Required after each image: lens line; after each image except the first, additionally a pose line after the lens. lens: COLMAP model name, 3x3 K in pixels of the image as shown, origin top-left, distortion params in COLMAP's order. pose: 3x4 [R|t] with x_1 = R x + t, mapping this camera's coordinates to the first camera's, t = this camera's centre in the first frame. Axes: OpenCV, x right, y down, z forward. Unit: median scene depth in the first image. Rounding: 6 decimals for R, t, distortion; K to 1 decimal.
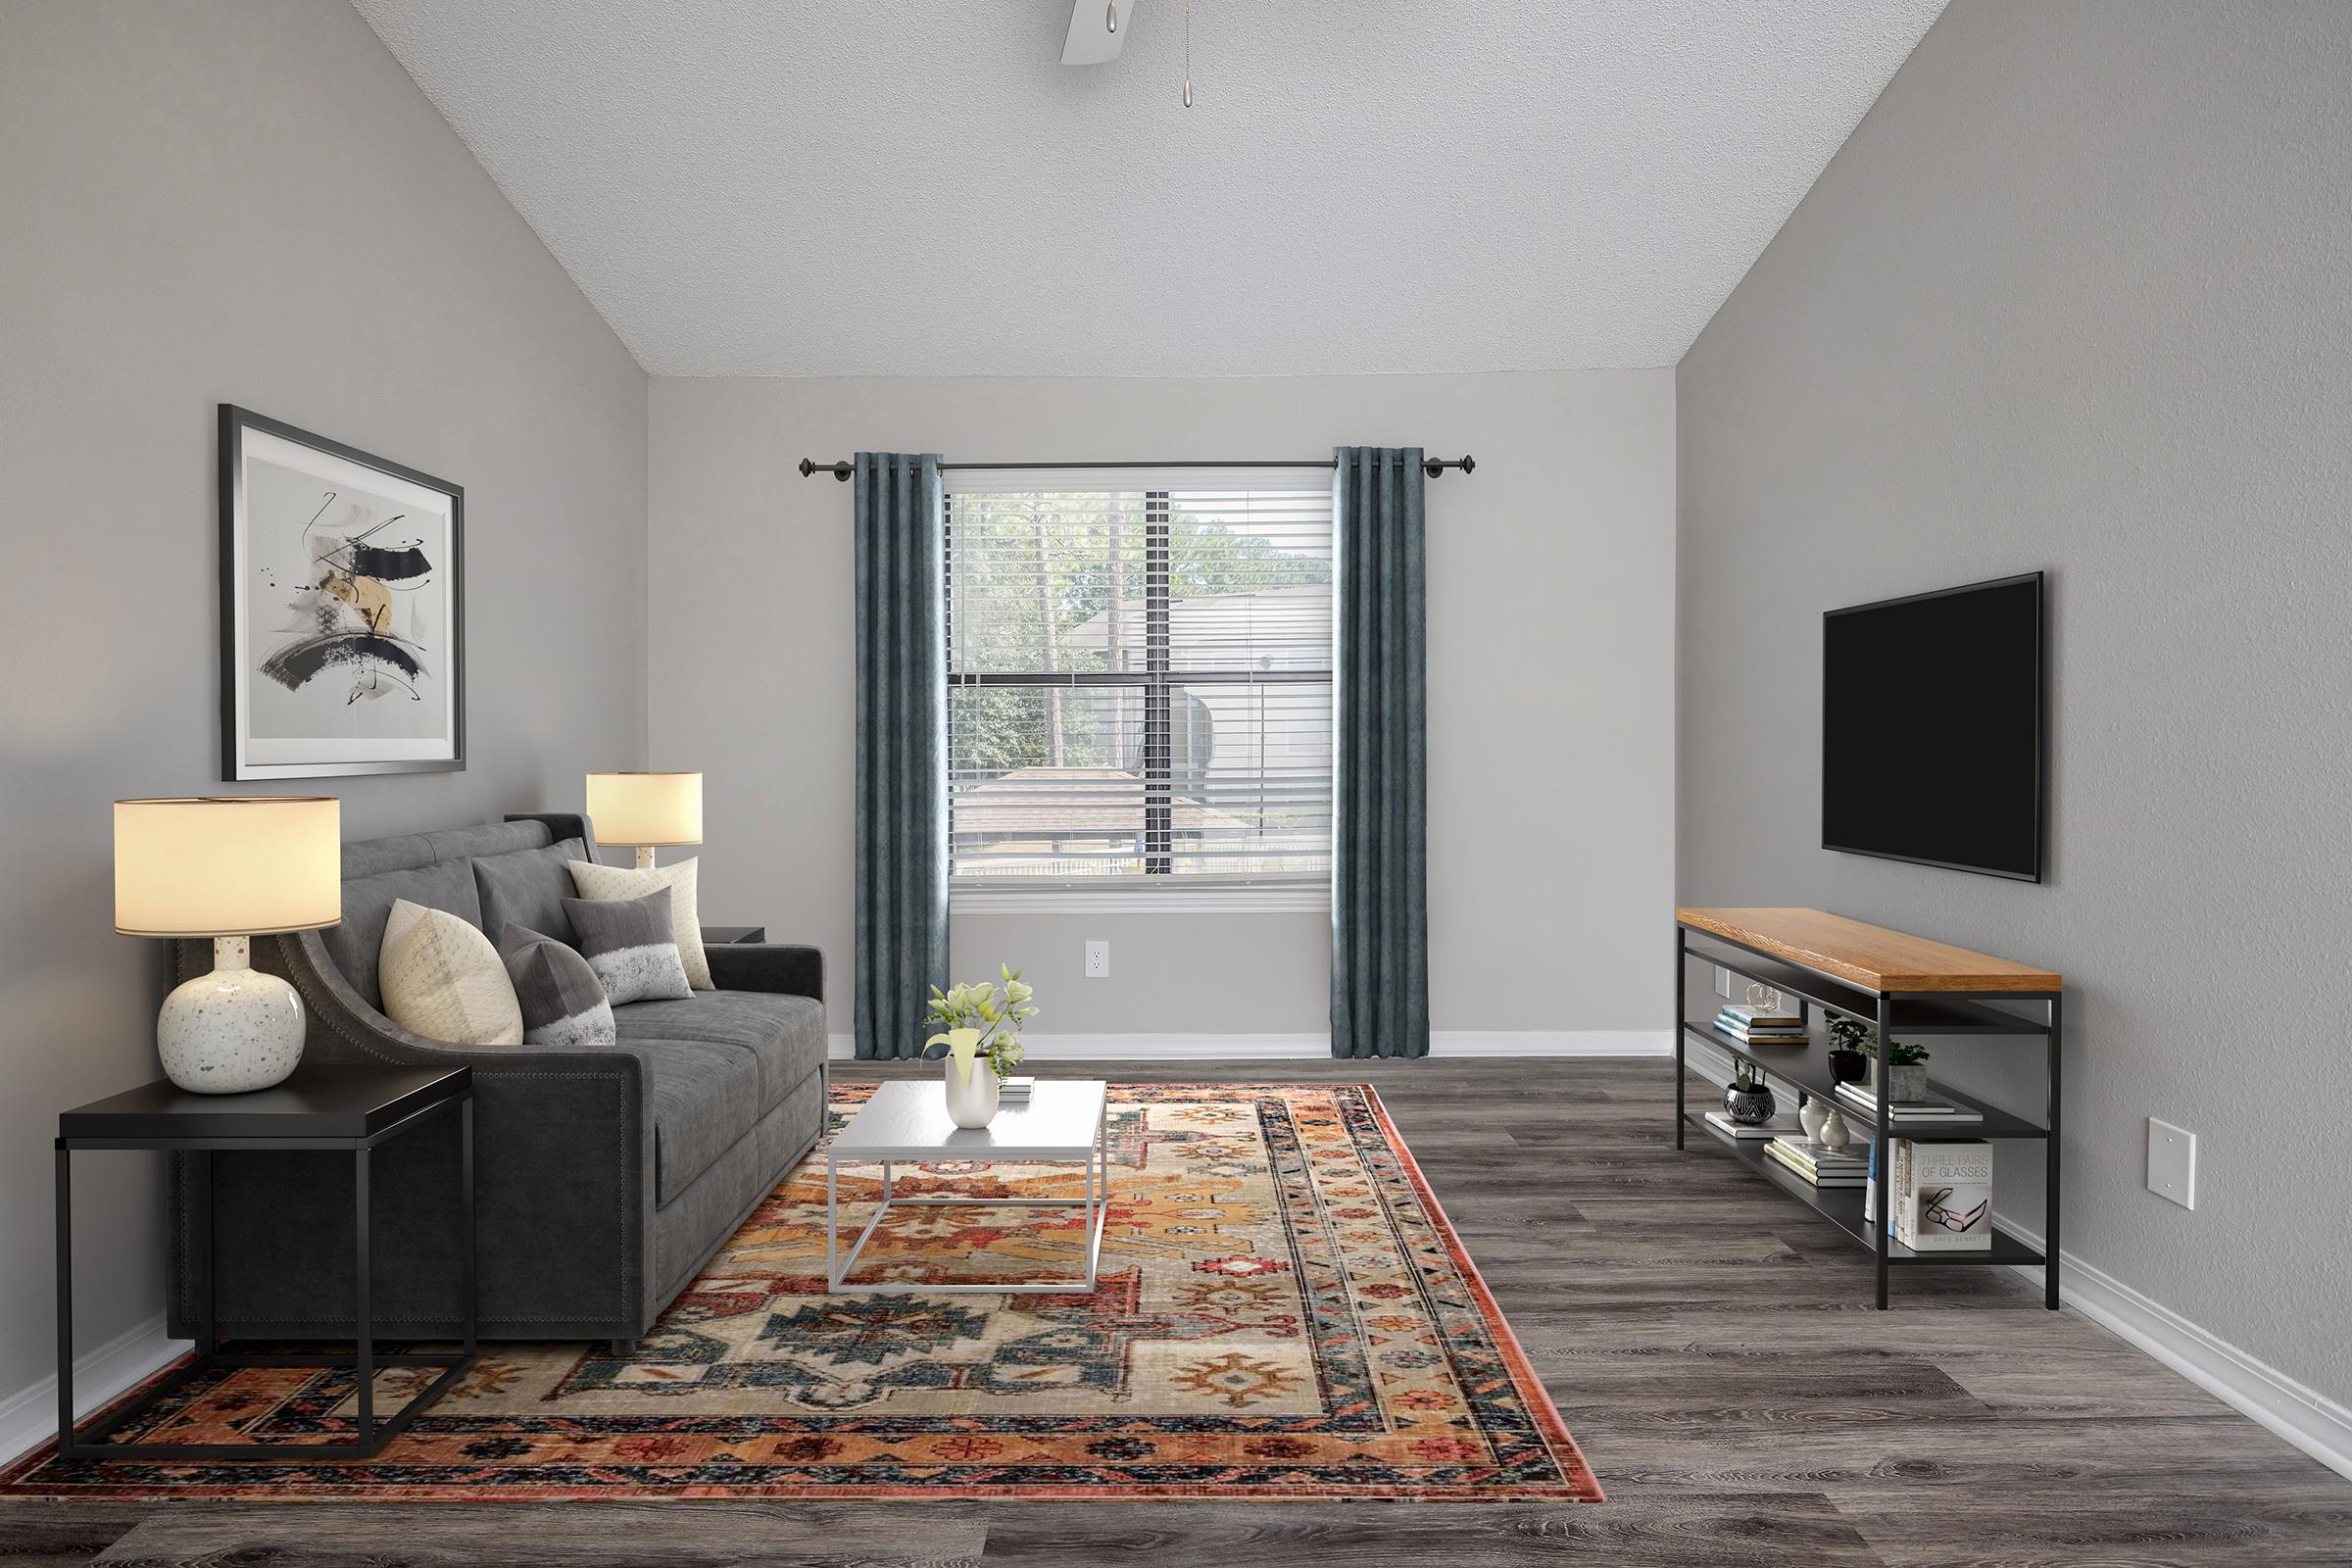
lens RADIAL K [[1609.9, 0, 1178.9], [0, 1609.9, 776.9], [0, 0, 1]] dist [-0.006438, -0.011781]
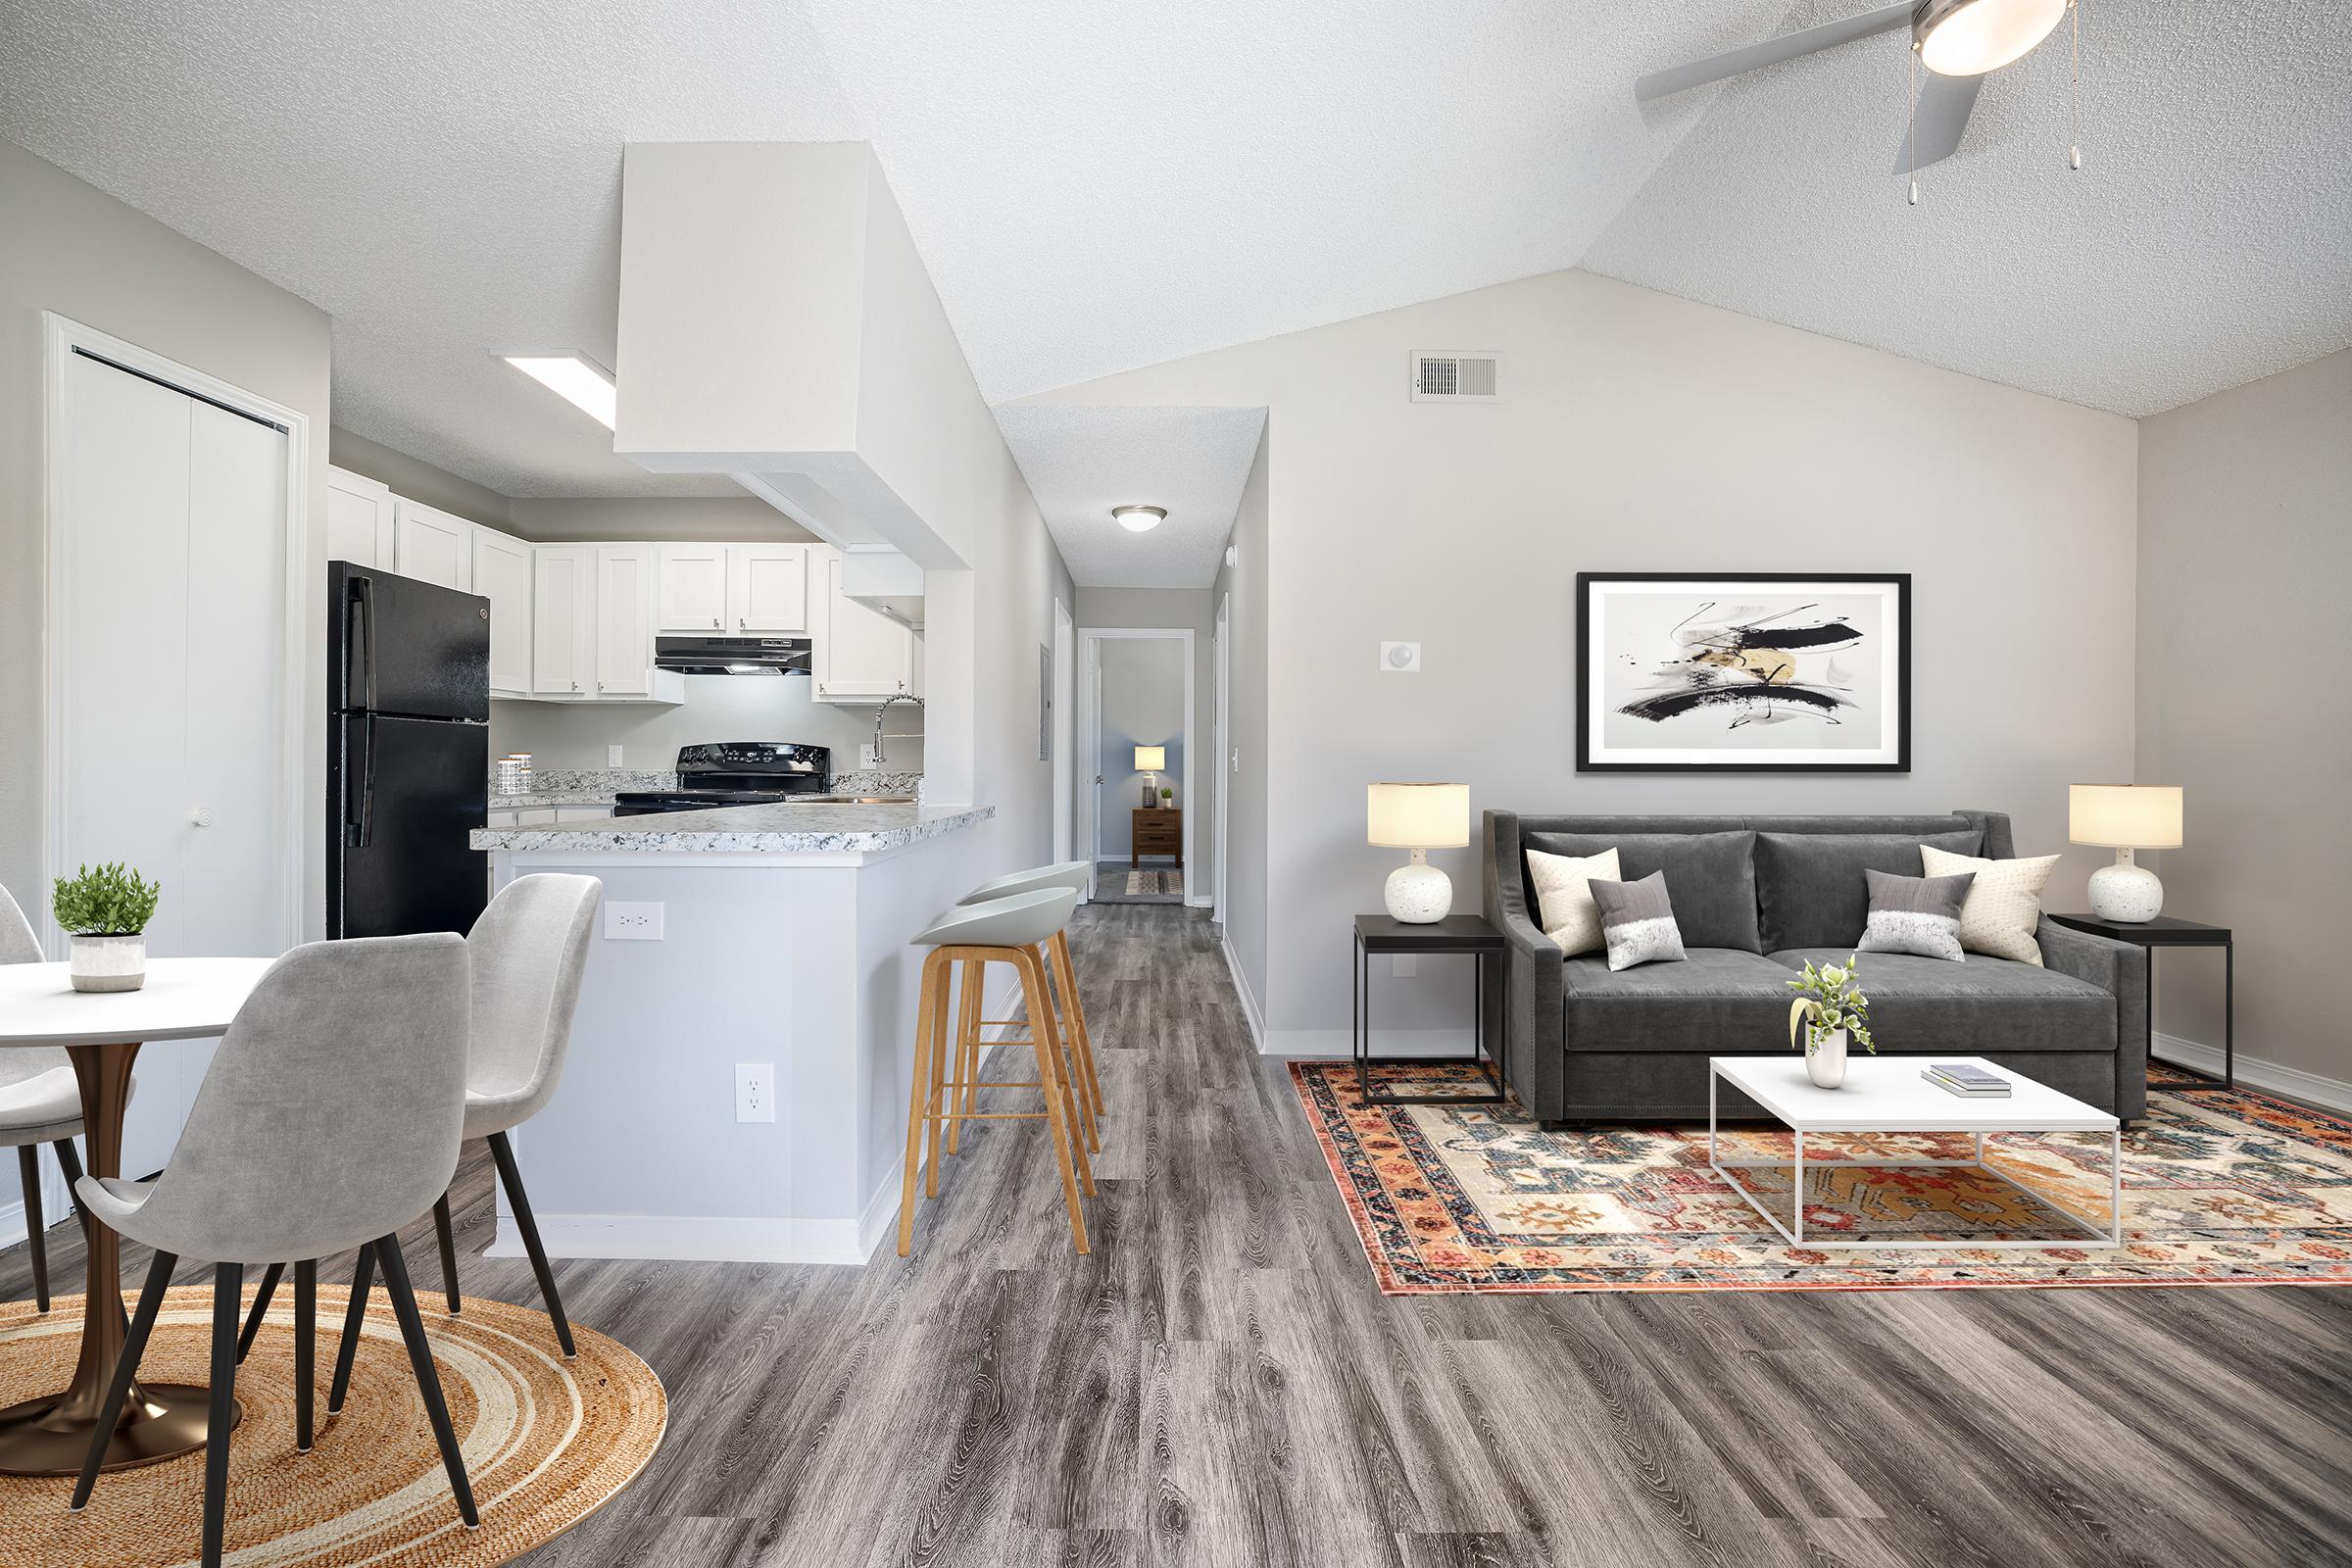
lens RADIAL K [[1075.3, 0, 1185.8], [0, 1075.3, 748.5], [0, 0, 1]] dist [0.020647, 0.000033]
pose [[0.008902, -0.013776, -0.999865, 0.576059], [-0.021996, 0.999660, -0.013969, 0.000414], [0.999718, 0.022117, 0.008596, 0.461404]]
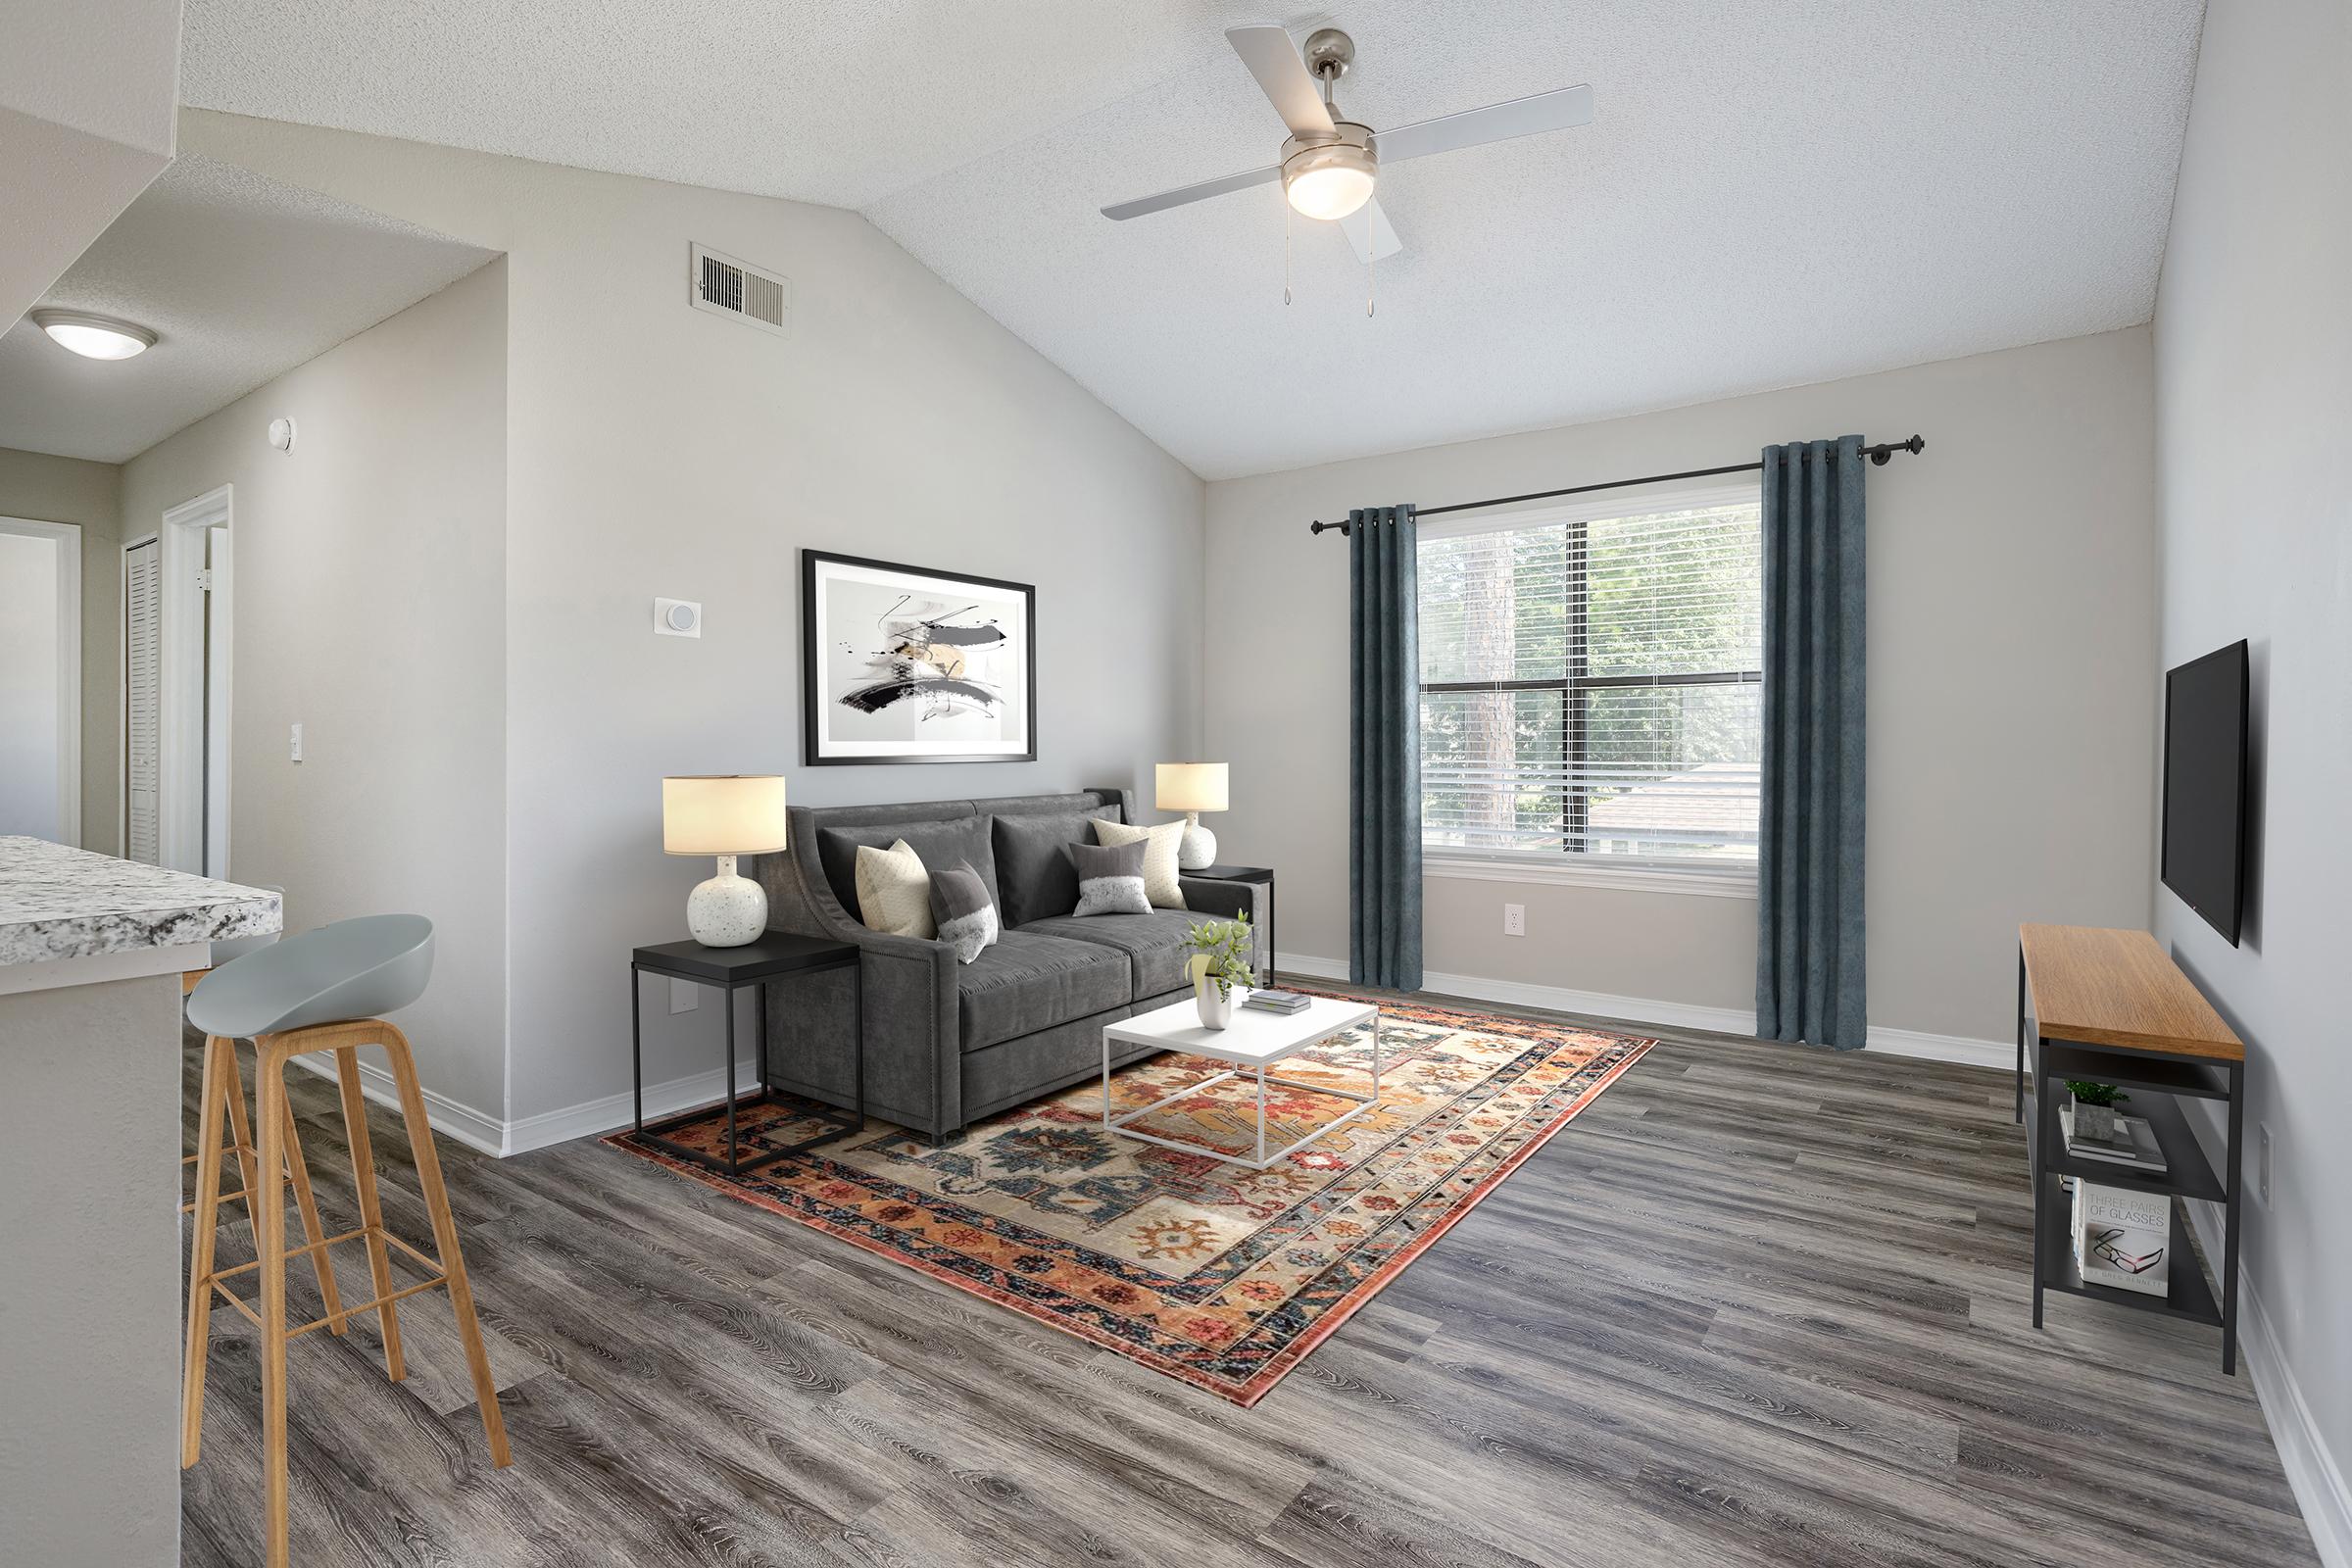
lens RADIAL K [[1165.7, 0, 1109.1], [0, 1165.7, 810.6], [0, 0, 1]] dist [0.025990, -0.004182]
pose [[0.792923, 0.013930, -0.609162, 0.371939], [0.008273, 0.999400, 0.033622, 0.006466], [0.609266, -0.031699, 0.792332, 0.174096]]
